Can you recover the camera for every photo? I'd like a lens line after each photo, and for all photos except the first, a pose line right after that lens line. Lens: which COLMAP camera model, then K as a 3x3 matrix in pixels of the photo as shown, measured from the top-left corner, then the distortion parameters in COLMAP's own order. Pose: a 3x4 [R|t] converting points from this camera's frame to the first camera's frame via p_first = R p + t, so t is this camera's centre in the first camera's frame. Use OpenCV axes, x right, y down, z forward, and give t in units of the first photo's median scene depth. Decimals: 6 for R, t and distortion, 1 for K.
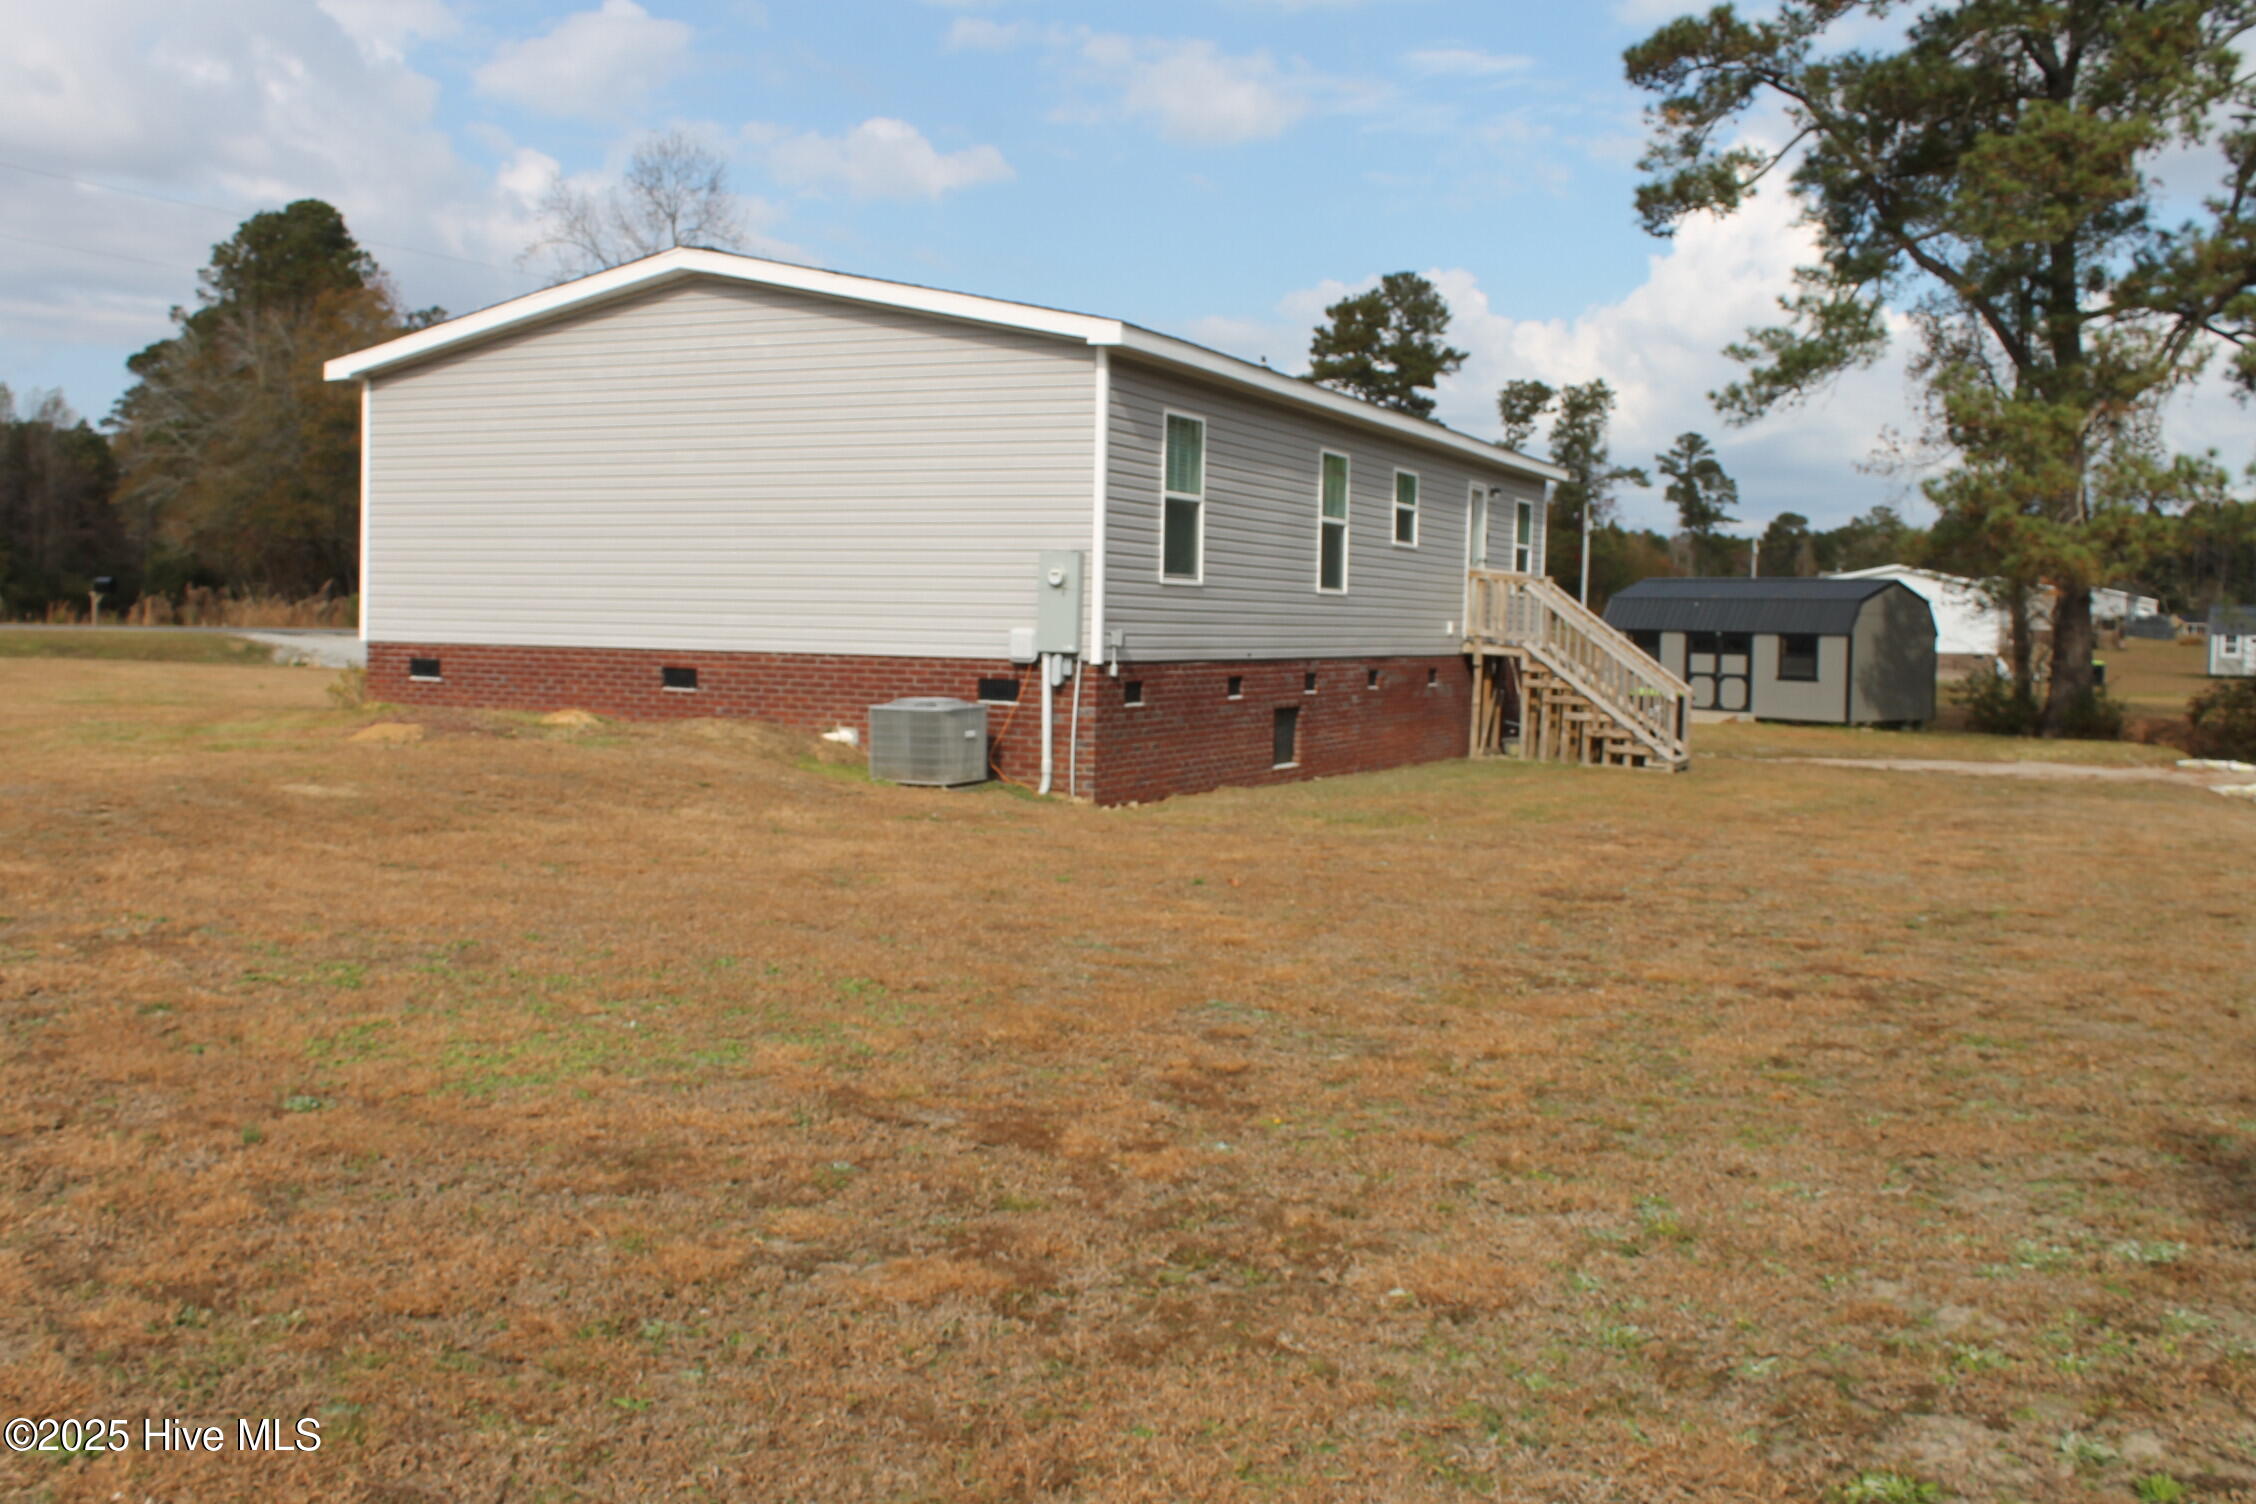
lens RADIAL K [[2149.9, 0, 1128.0], [0, 2149.9, 752.0], [0, 0, 1]] dist [-0.130445, 0.139263]
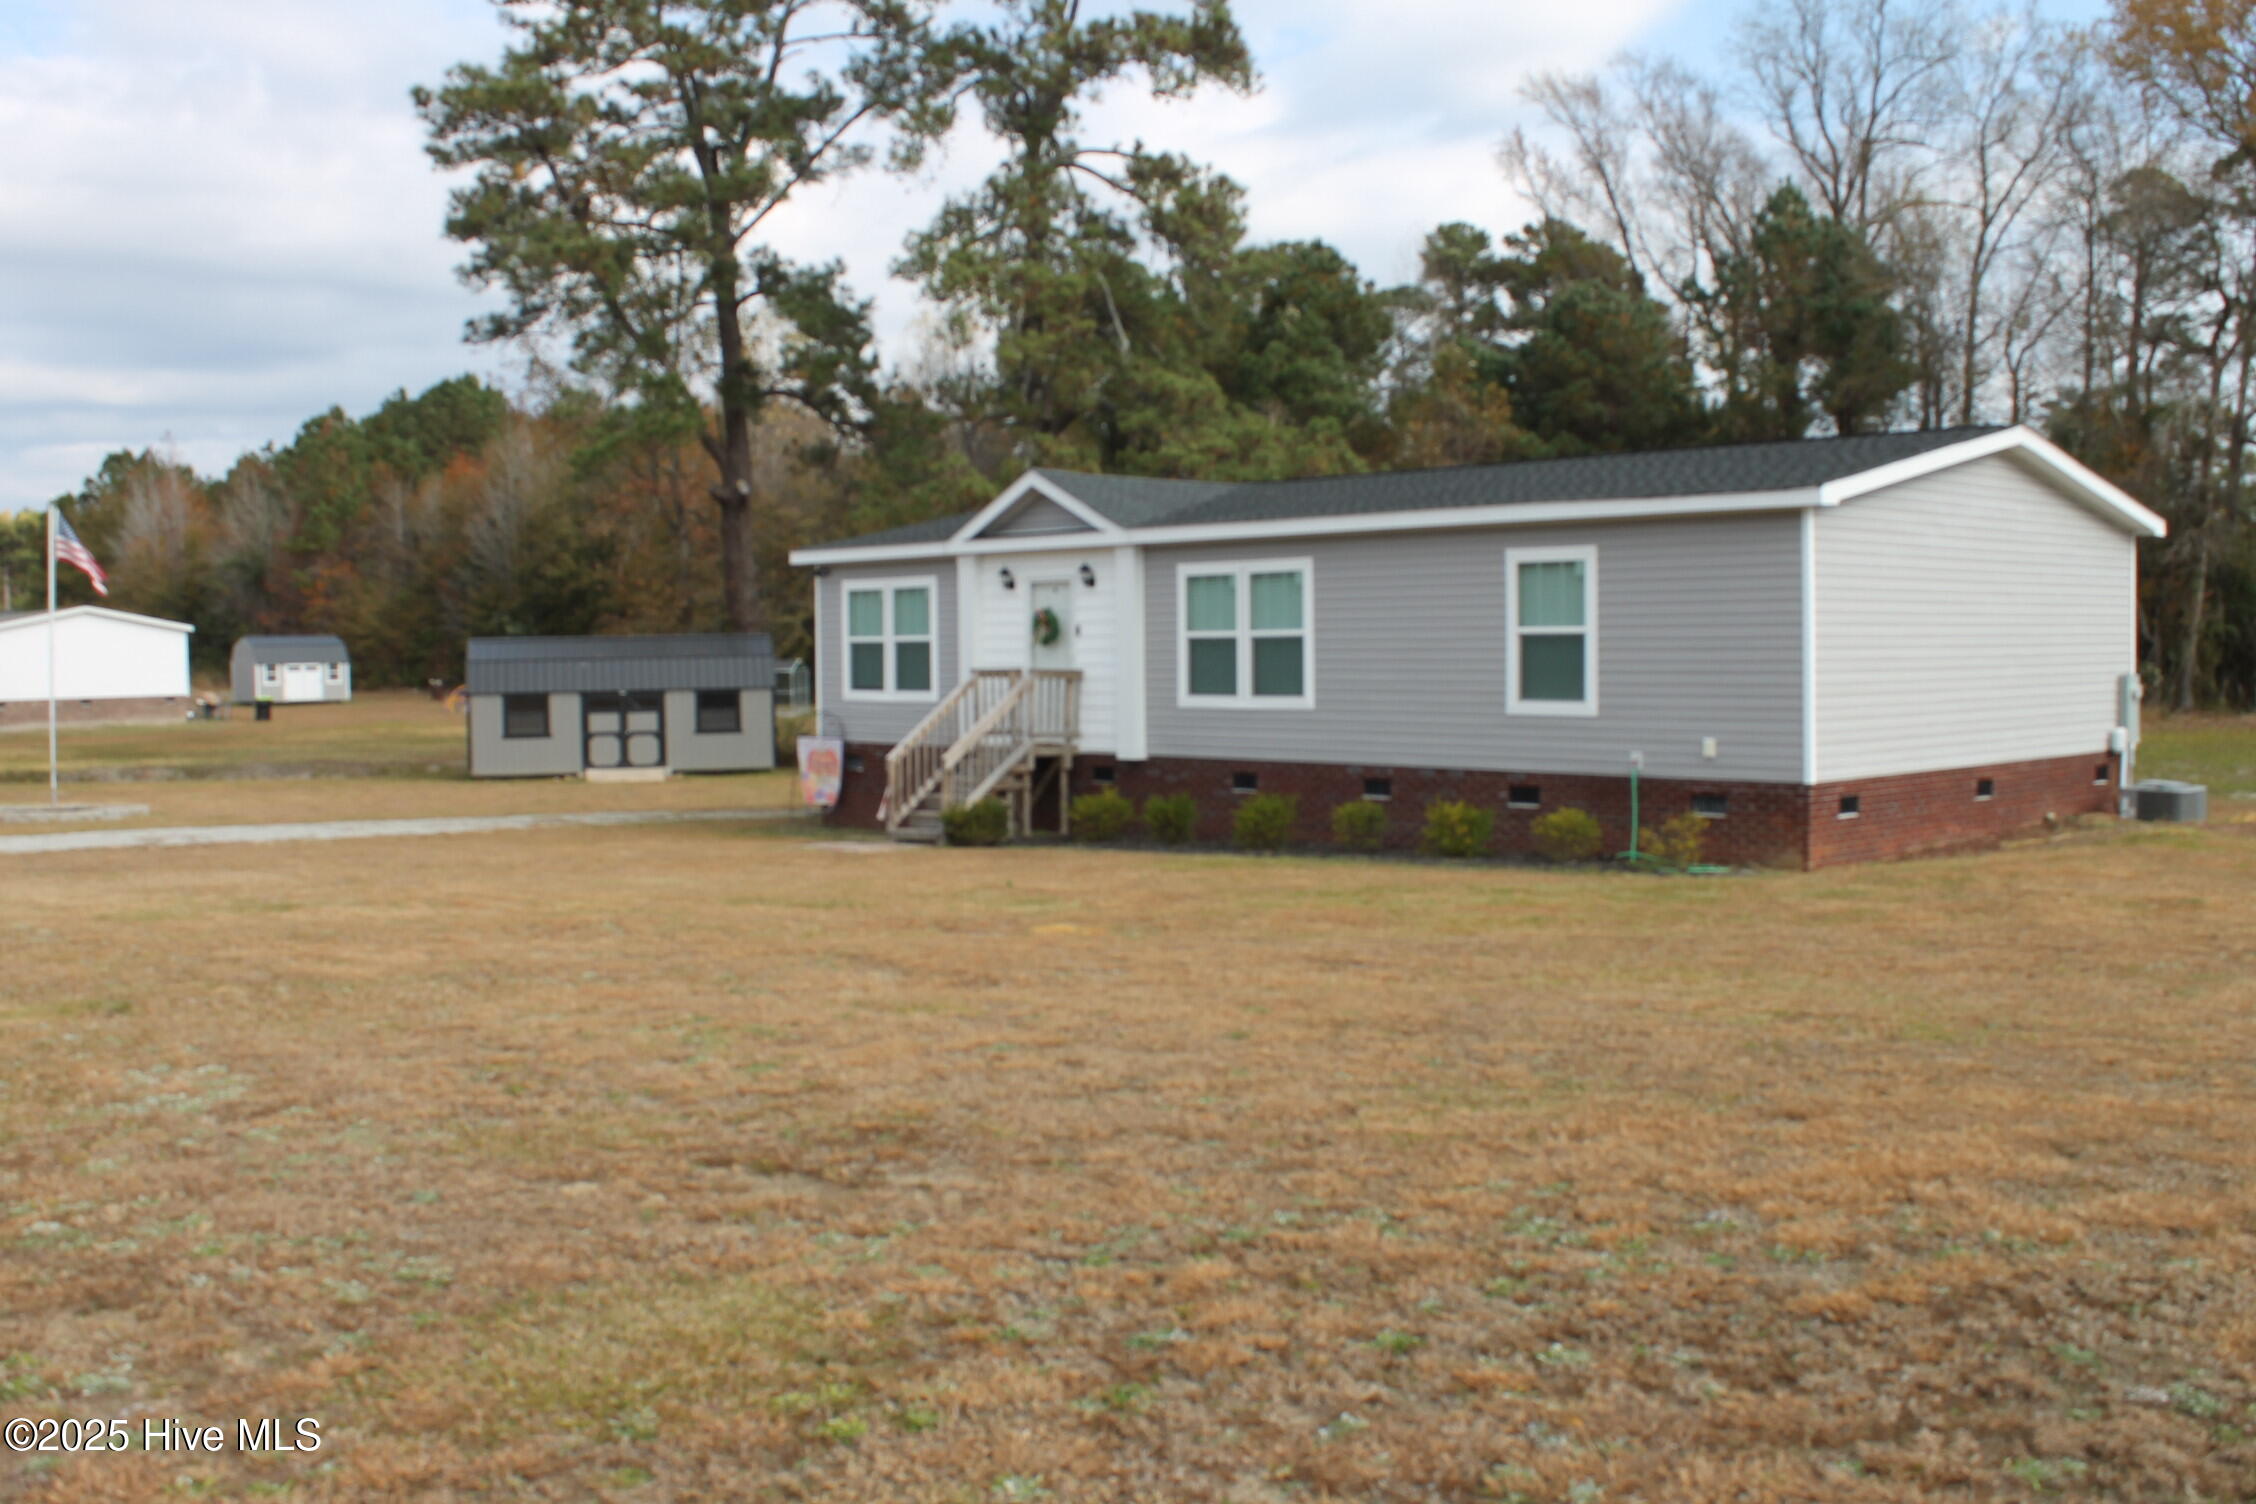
lens RADIAL K [[2142.0, 0, 1128.0], [0, 2142.0, 752.0], [0, 0, 1]] dist [-0.163561, 0.176575]
pose [[0.356441, -0.077267, 0.931117, -0.304857], [0.078446, 0.995531, 0.052583, -0.033646], [-0.931019, 0.054300, 0.360910, 0.221736]]
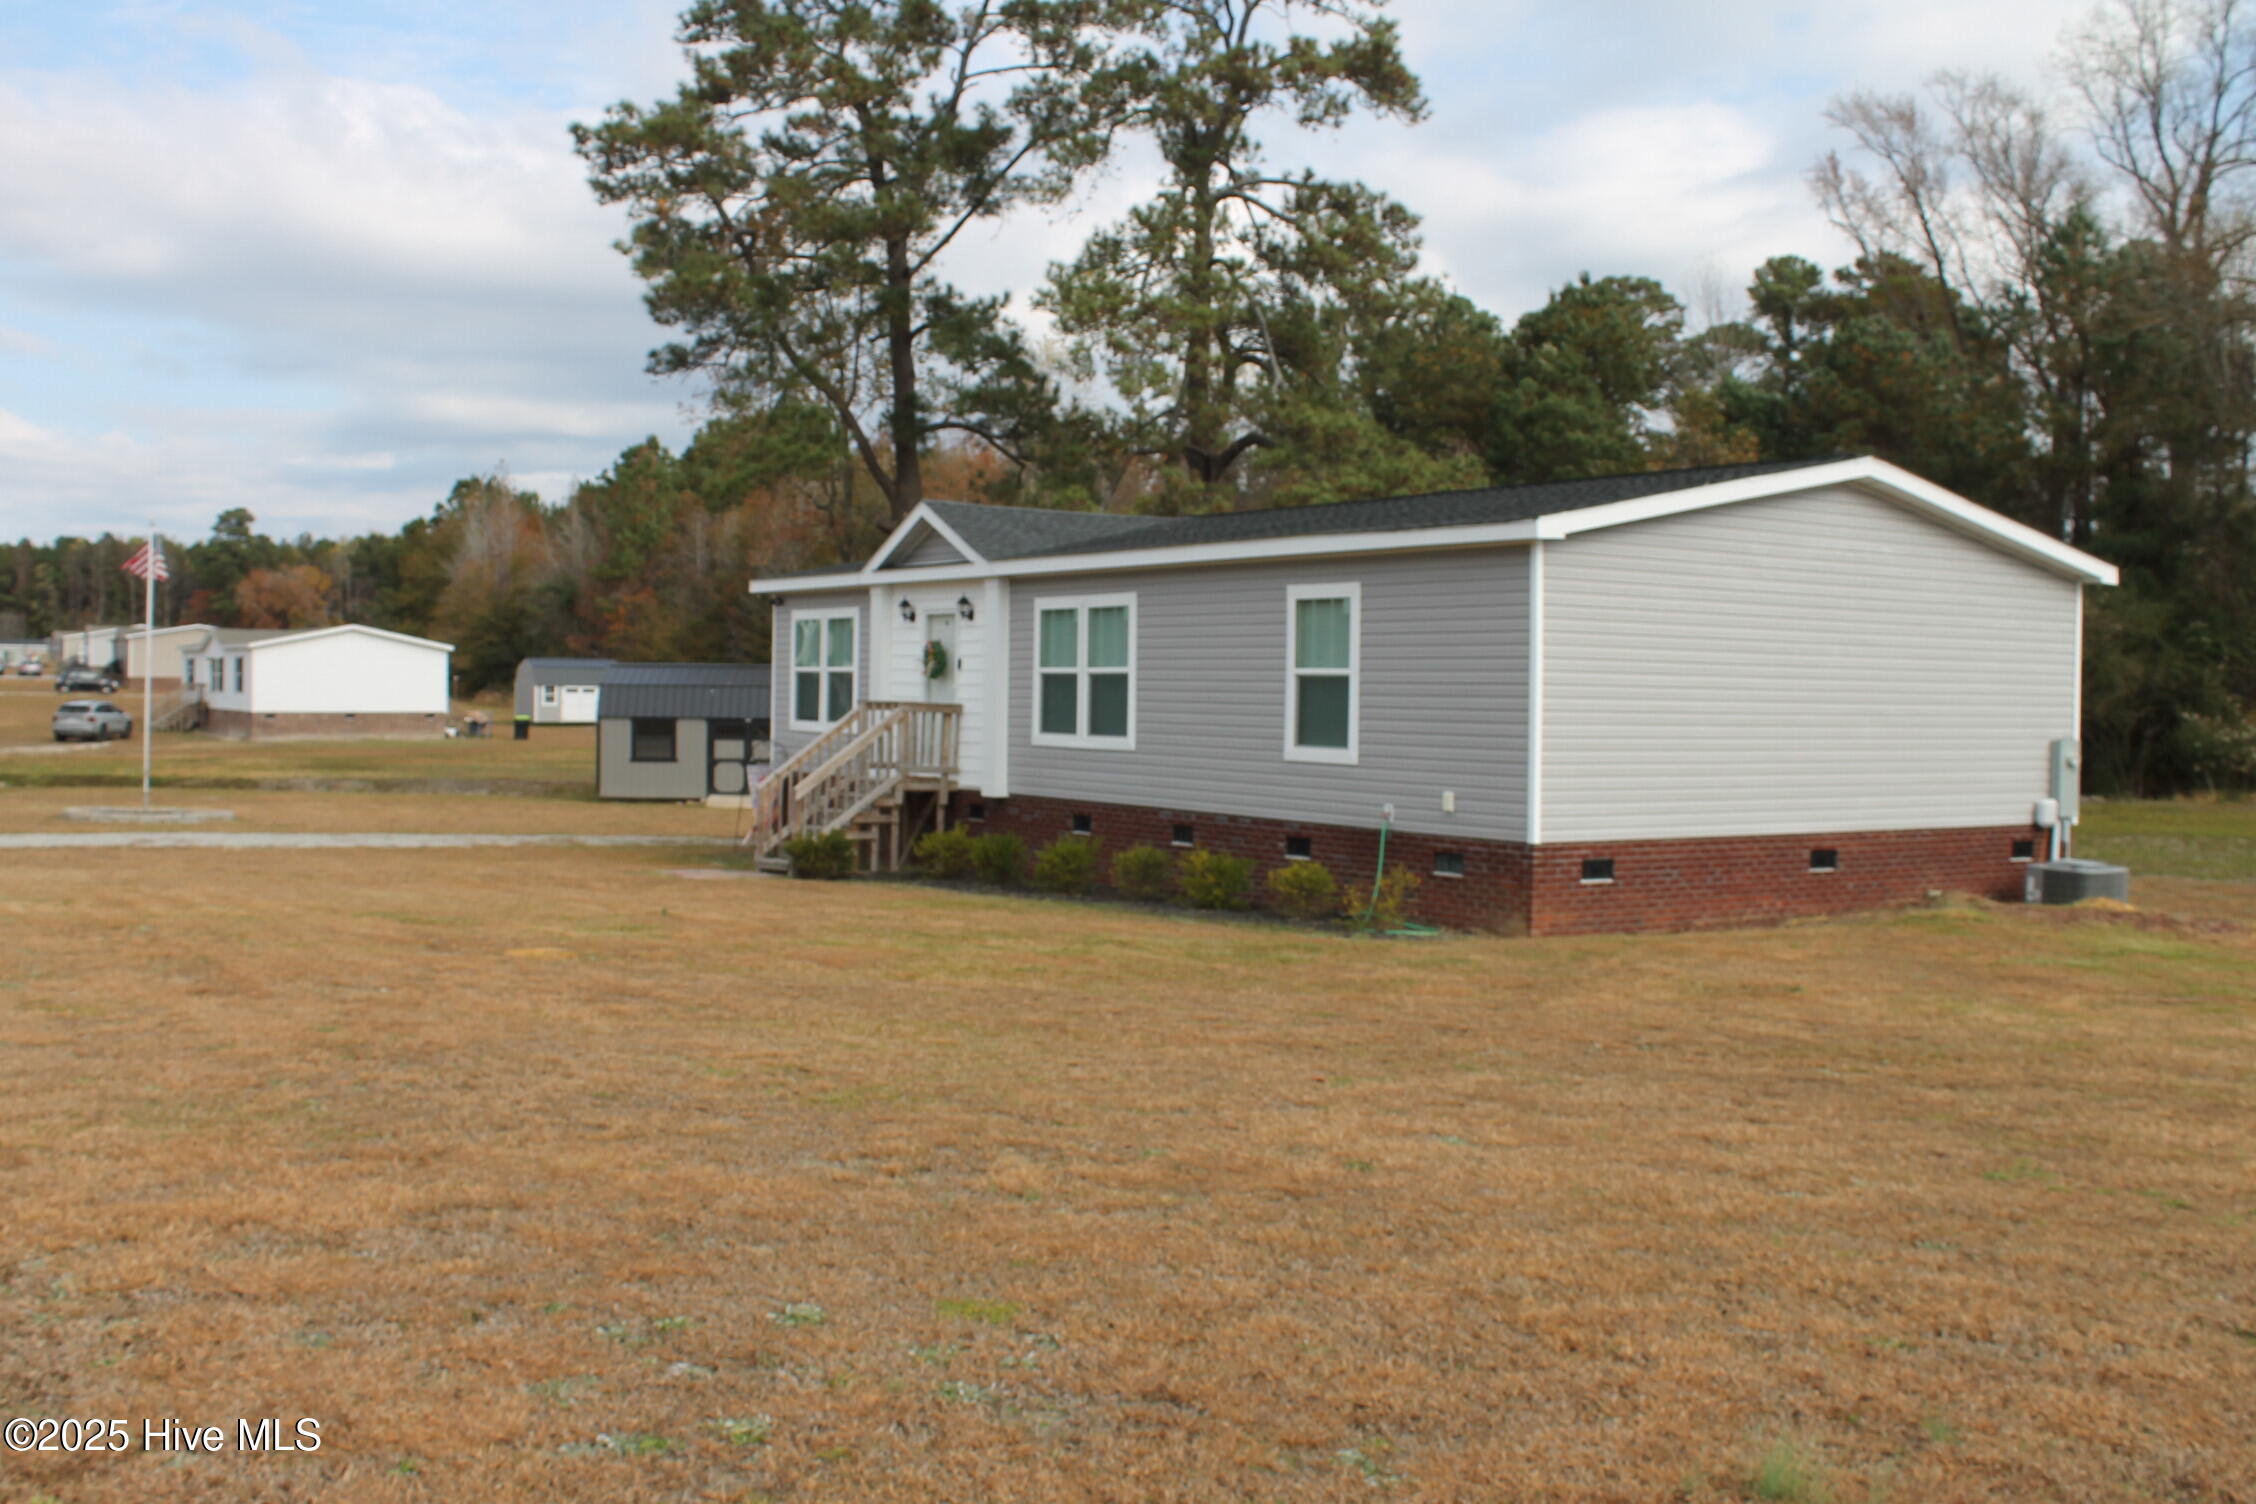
lens RADIAL K [[2174.6, 0, 1128.0], [0, 2174.6, 752.0], [0, 0, 1]] dist [-0.101943, 0.023688]
pose [[0.518772, -0.043608, 0.853800, -0.273648], [0.051339, 0.998485, 0.019805, -0.028525], [-0.853370, 0.033559, 0.520225, 0.166081]]
